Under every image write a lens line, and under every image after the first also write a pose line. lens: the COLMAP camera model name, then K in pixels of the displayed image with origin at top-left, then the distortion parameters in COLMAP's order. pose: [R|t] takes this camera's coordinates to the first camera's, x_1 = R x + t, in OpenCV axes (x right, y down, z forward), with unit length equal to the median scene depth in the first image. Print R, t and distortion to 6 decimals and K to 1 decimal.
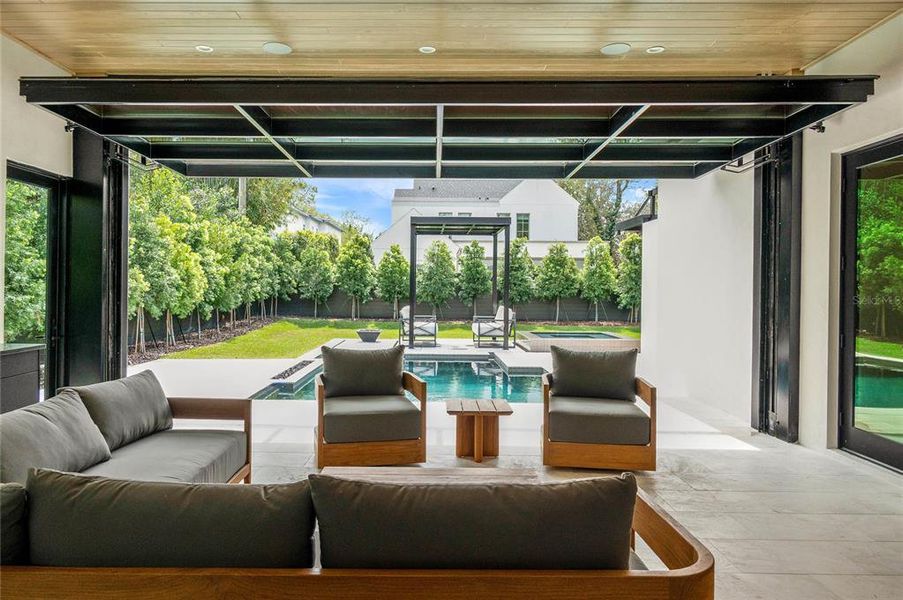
lens RADIAL K [[610.1, 0, 449.8], [0, 610.1, 286.1], [0, 0, 1]] dist [-0.001128, 0.000599]
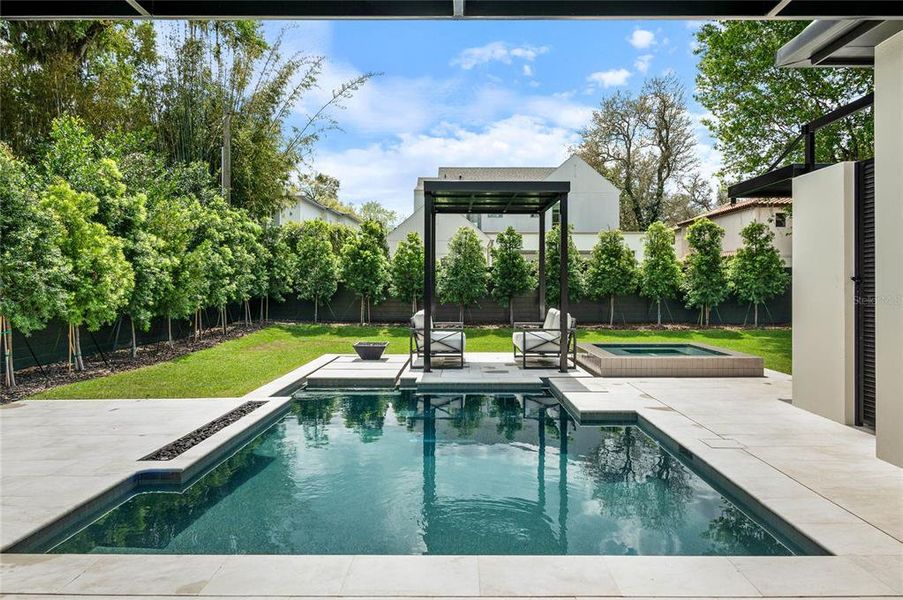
lens RADIAL K [[610.1, 0, 449.8], [0, 610.1, 286.1], [0, 0, 1]] dist [-0.001128, 0.000599]
pose [[0.998851, -0.007989, -0.047243, -0.003416], [0.008156, 0.999961, 0.003348, 0.002507], [0.047215, -0.003729, 0.998878, 0.269314]]
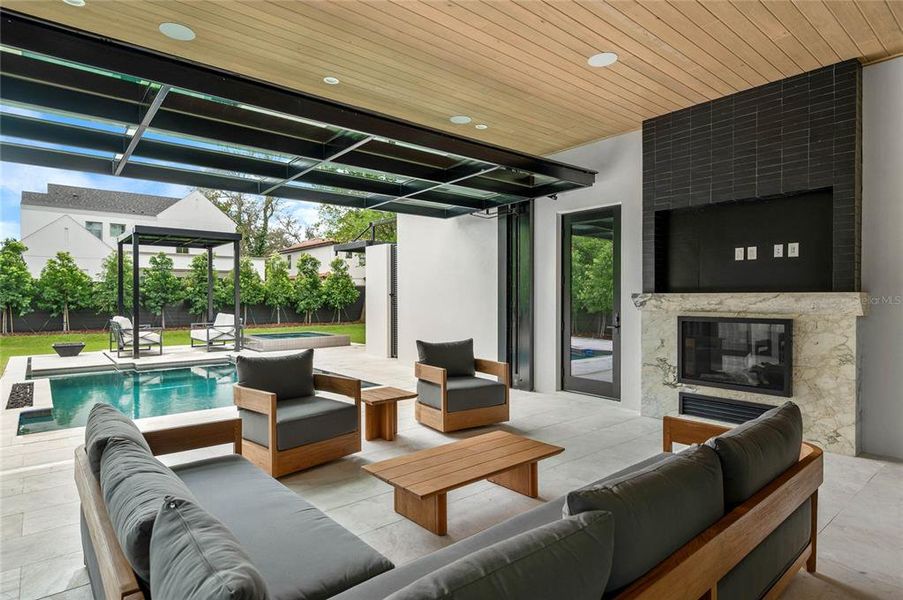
lens RADIAL K [[471.8, 0, 467.0], [0, 471.8, 300.1], [0, 0, 1]] dist [0.016947, 0.000350]
pose [[0.765609, -0.014004, 0.643153, -0.129571], [0.006530, 0.999881, 0.013997, -0.000466], [-0.643273, -0.006516, 0.765610, 0.057208]]
